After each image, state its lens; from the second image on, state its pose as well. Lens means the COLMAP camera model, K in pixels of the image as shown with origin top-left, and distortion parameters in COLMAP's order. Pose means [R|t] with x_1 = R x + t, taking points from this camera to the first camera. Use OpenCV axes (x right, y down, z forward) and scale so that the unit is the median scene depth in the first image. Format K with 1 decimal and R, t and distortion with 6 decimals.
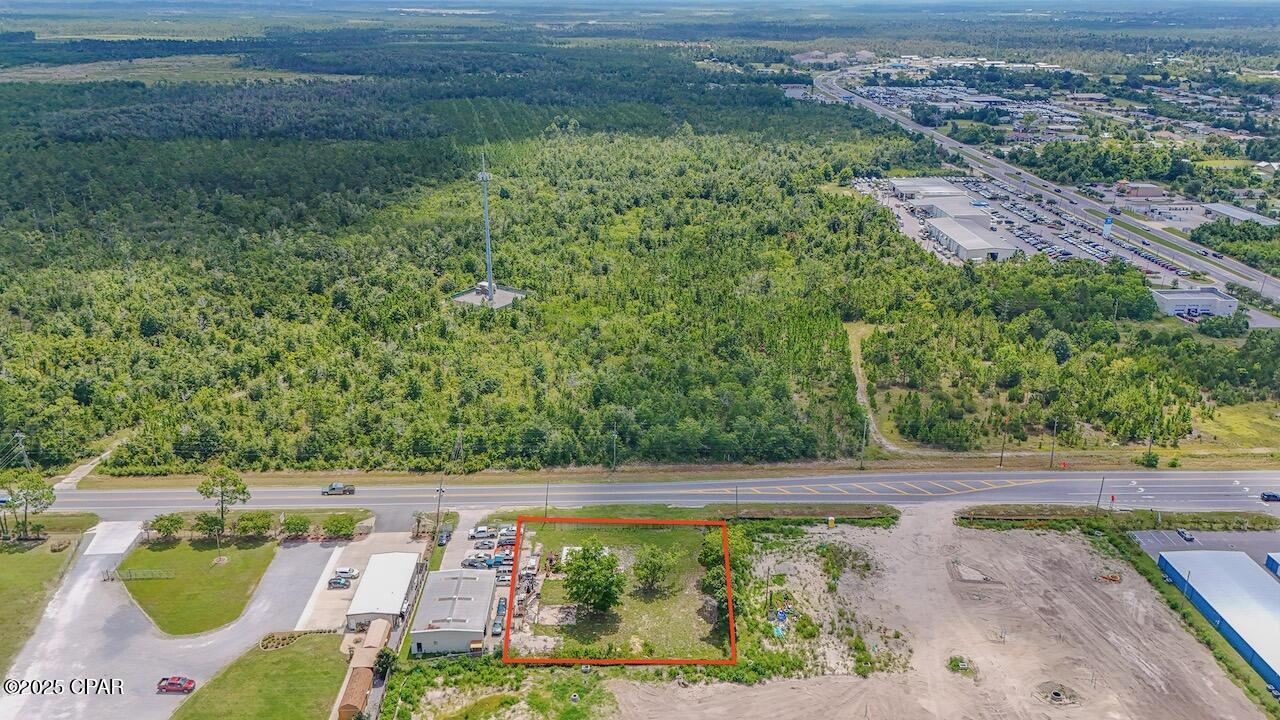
lens RADIAL K [[946.9, 0, 640.0], [0, 946.9, 360.0], [0, 0, 1]] dist [0.093616, -0.090921]
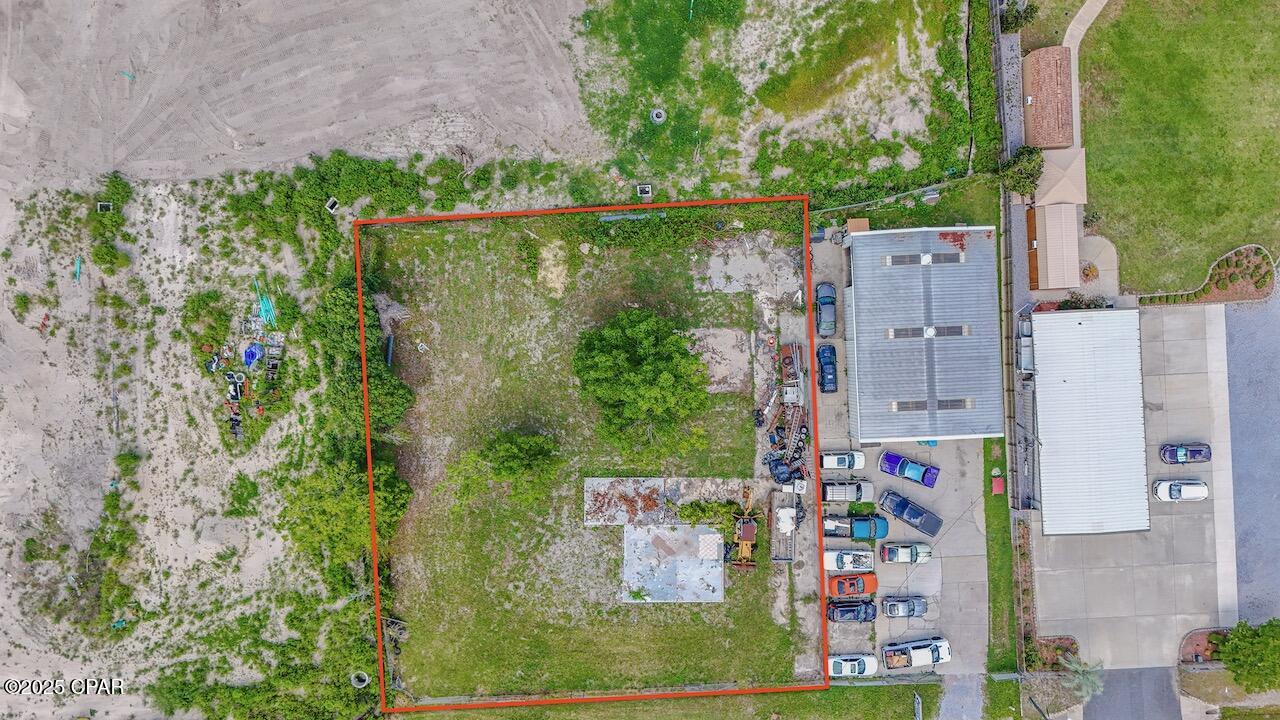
lens RADIAL K [[946.9, 0, 640.0], [0, 946.9, 360.0], [0, 0, 1]] dist [0.093616, -0.090921]
pose [[-0.999529, 0.014173, -0.027223, -0.029848], [-0.030512, -0.363339, 0.931157, -0.162952], [0.003306, 0.931549, 0.363601, 0.693026]]
